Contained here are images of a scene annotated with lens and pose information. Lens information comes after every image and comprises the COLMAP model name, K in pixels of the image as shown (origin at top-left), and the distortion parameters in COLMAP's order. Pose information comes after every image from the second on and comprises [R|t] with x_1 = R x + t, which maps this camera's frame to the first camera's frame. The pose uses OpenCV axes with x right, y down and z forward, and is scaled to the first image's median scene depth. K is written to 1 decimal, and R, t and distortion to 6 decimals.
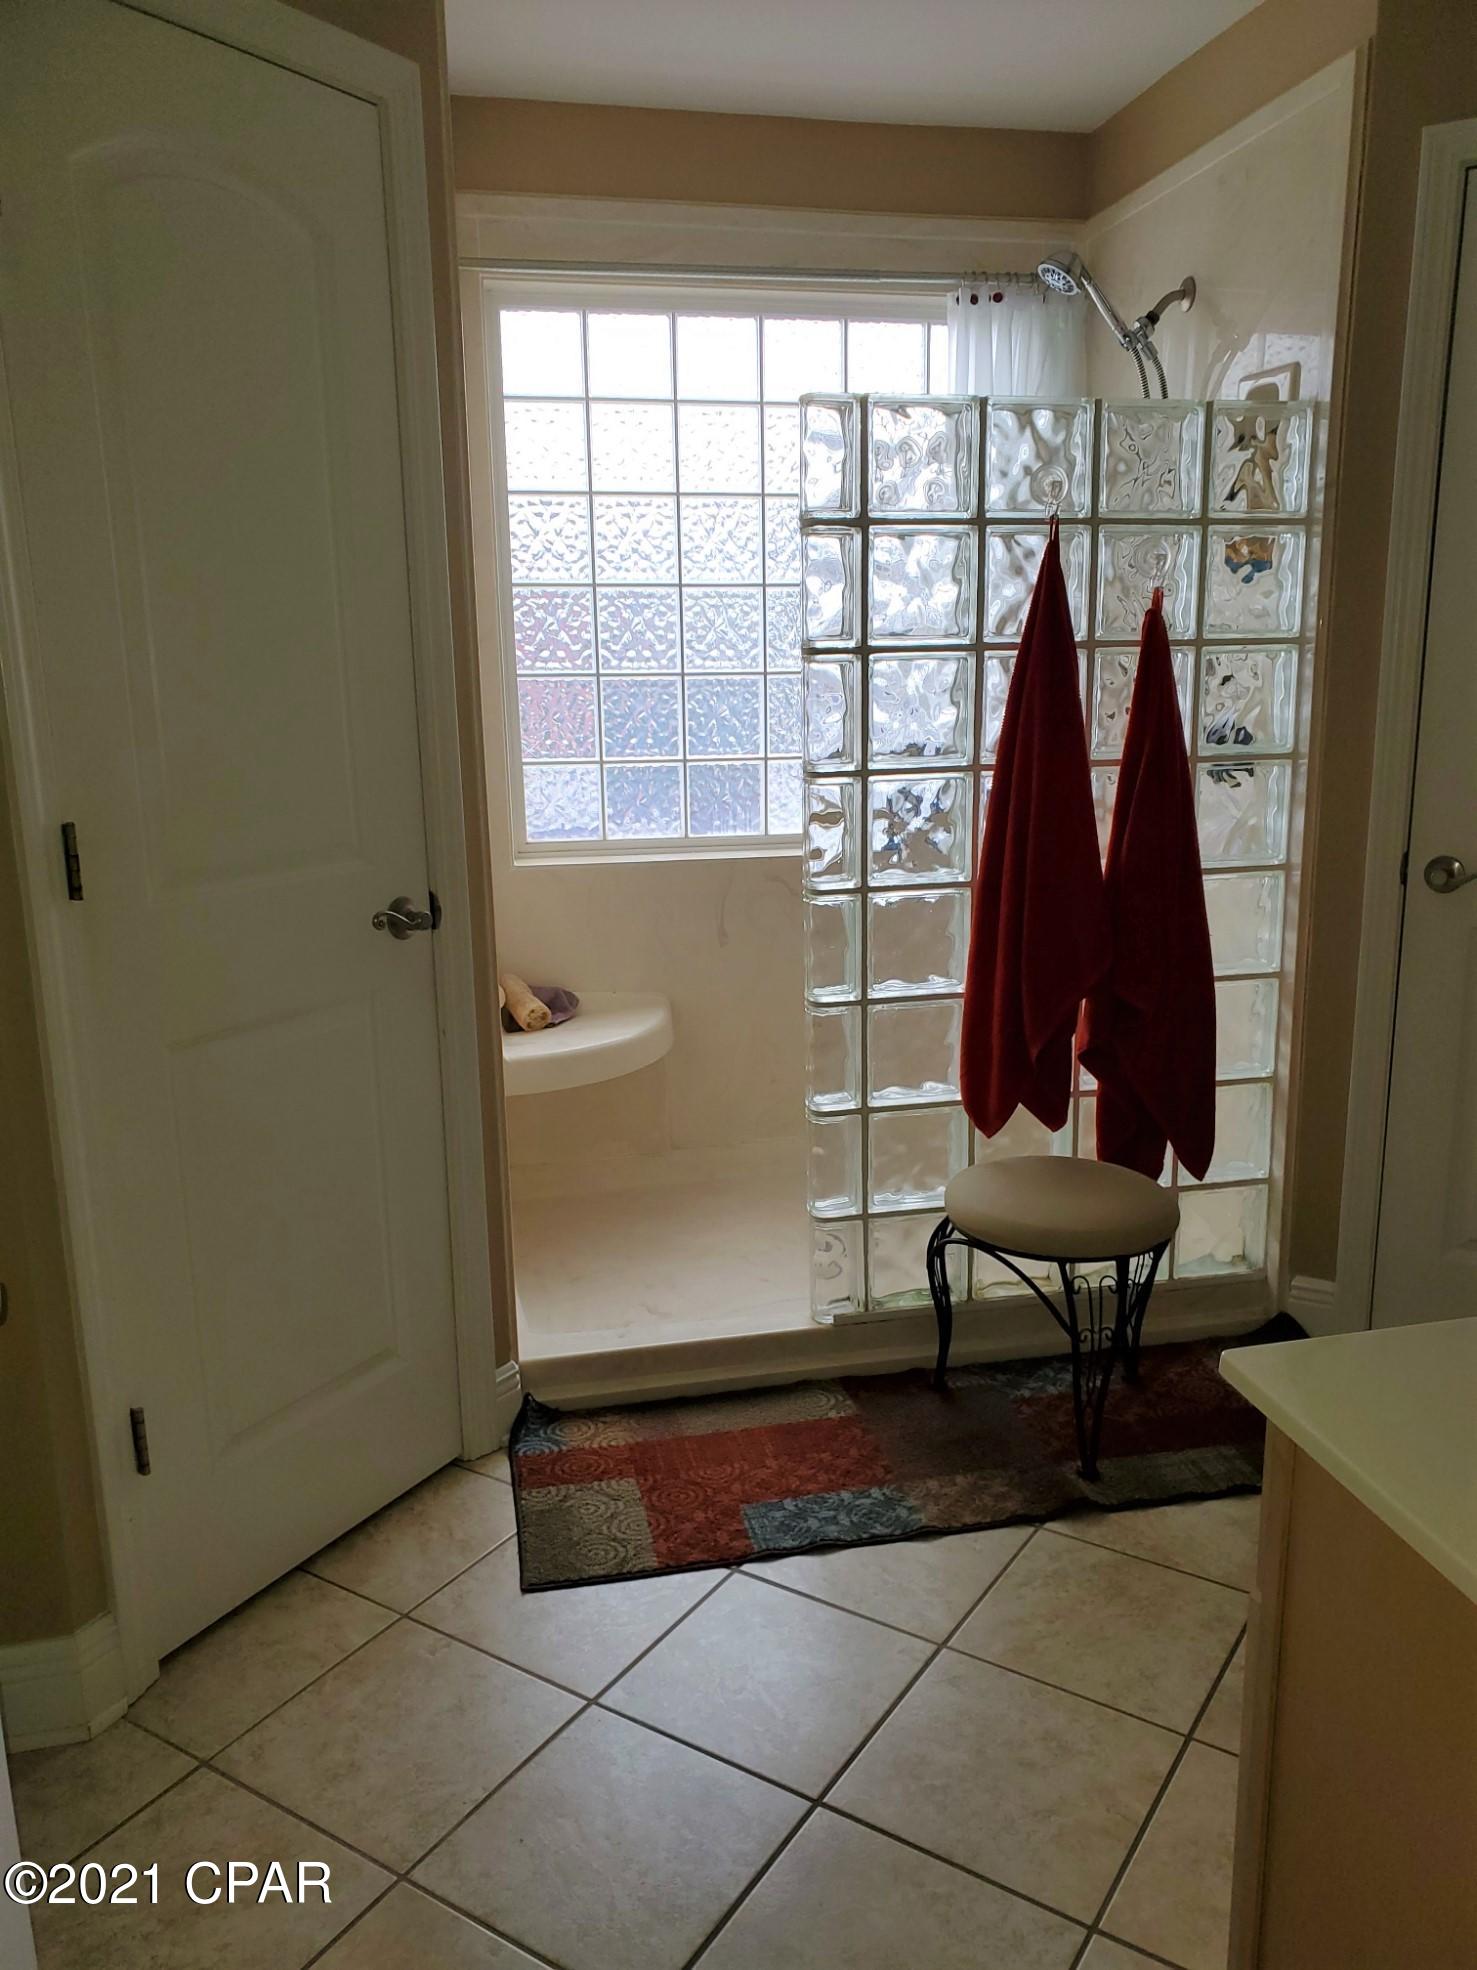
lens RADIAL K [[1545.7, 0, 743.0], [0, 1545.7, 992.4], [0, 0, 1]] dist [-0.001340, -0.002819]
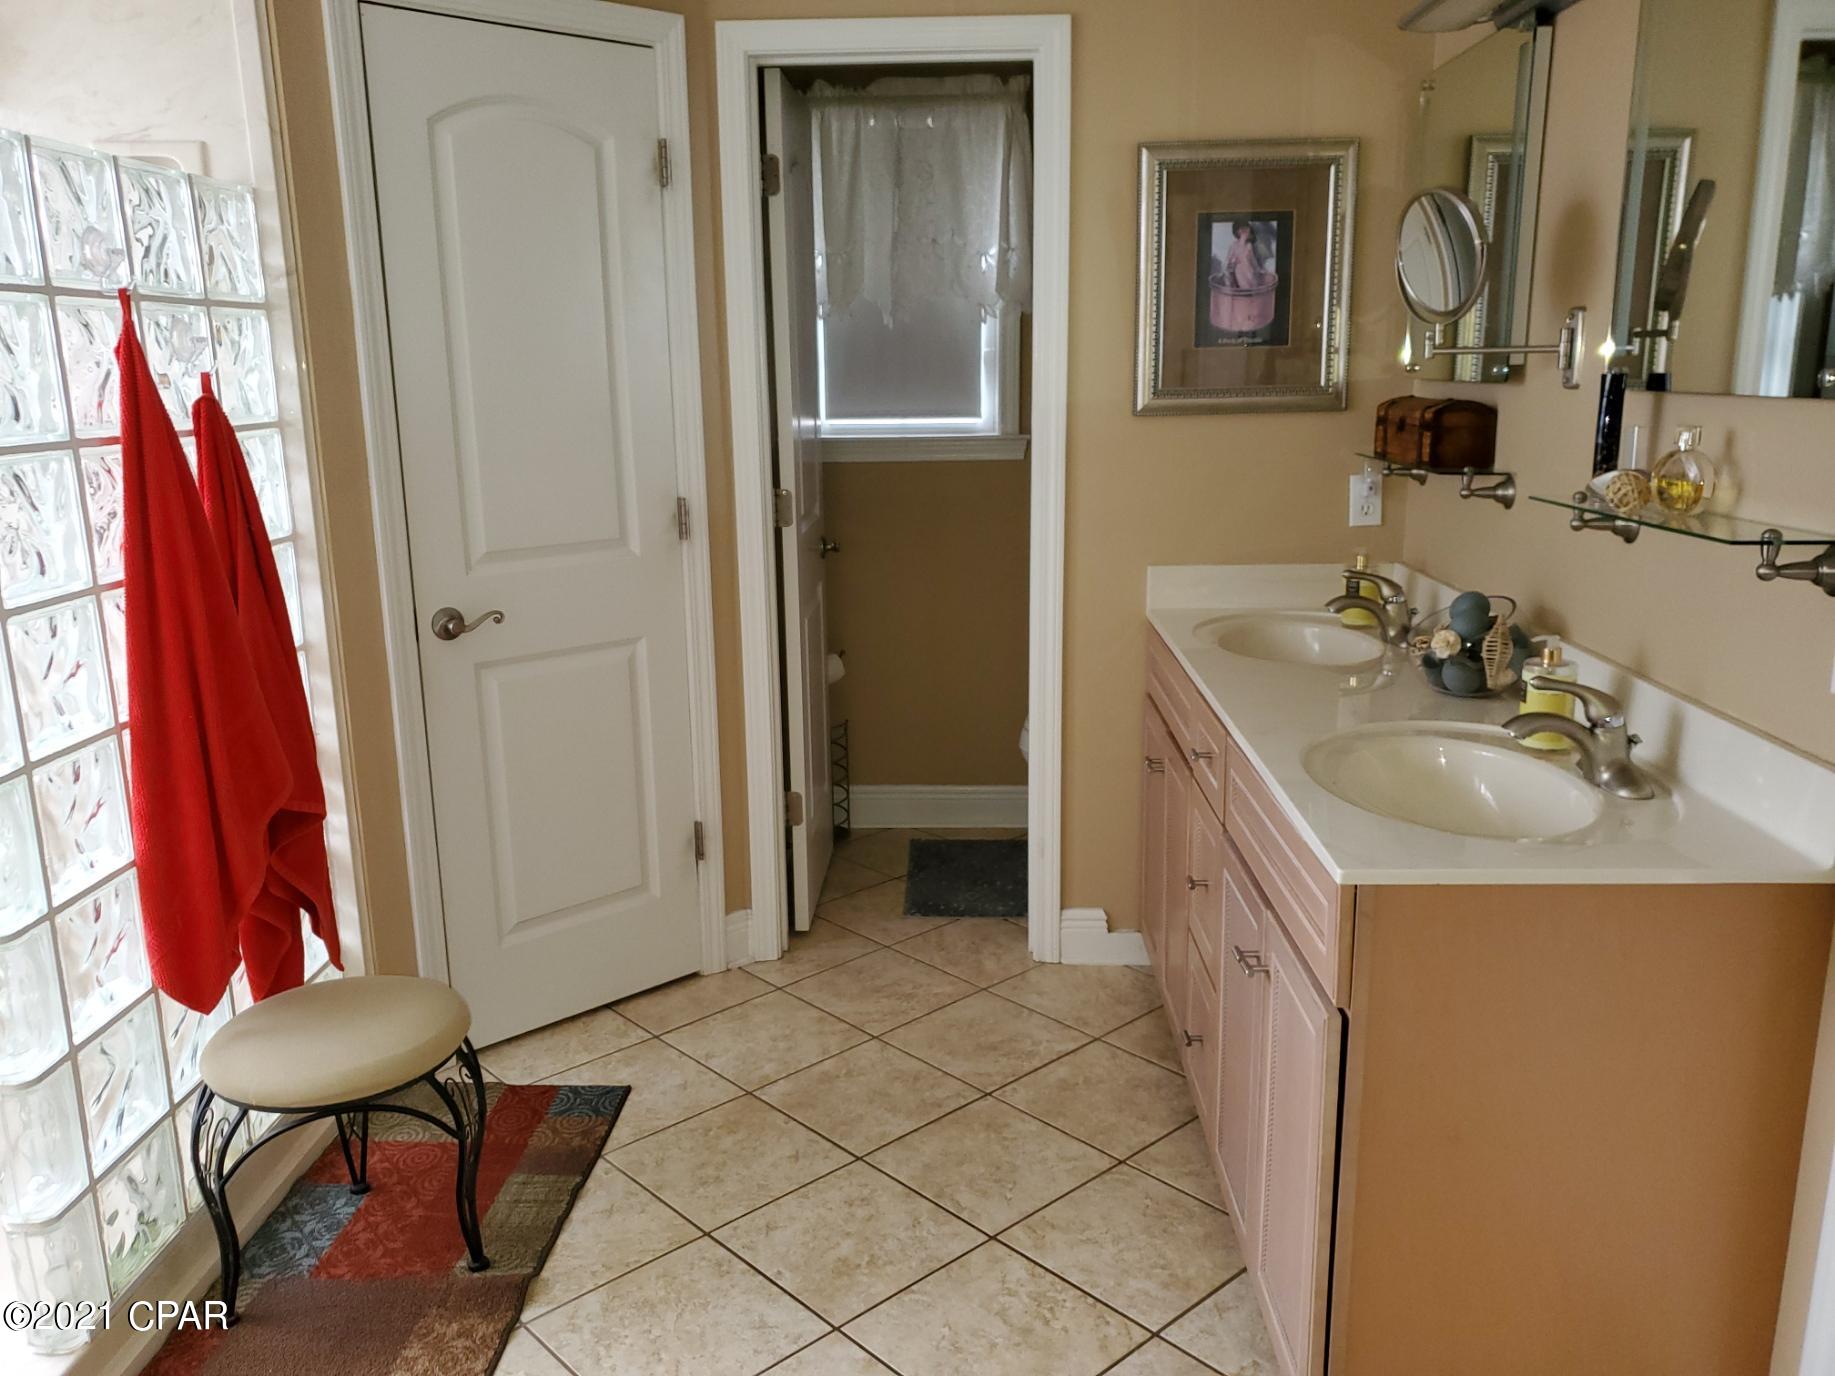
lens RADIAL K [[1439.8, 0, 914.8], [0, 1439.8, 689.5], [0, 0, 1]] dist [-0.001340, -0.002819]
pose [[0.245049, -0.203227, 0.947971, -0.452141], [0.228054, 0.962430, 0.147375, -0.102911], [-0.942307, 0.180075, 0.282189, 0.368850]]
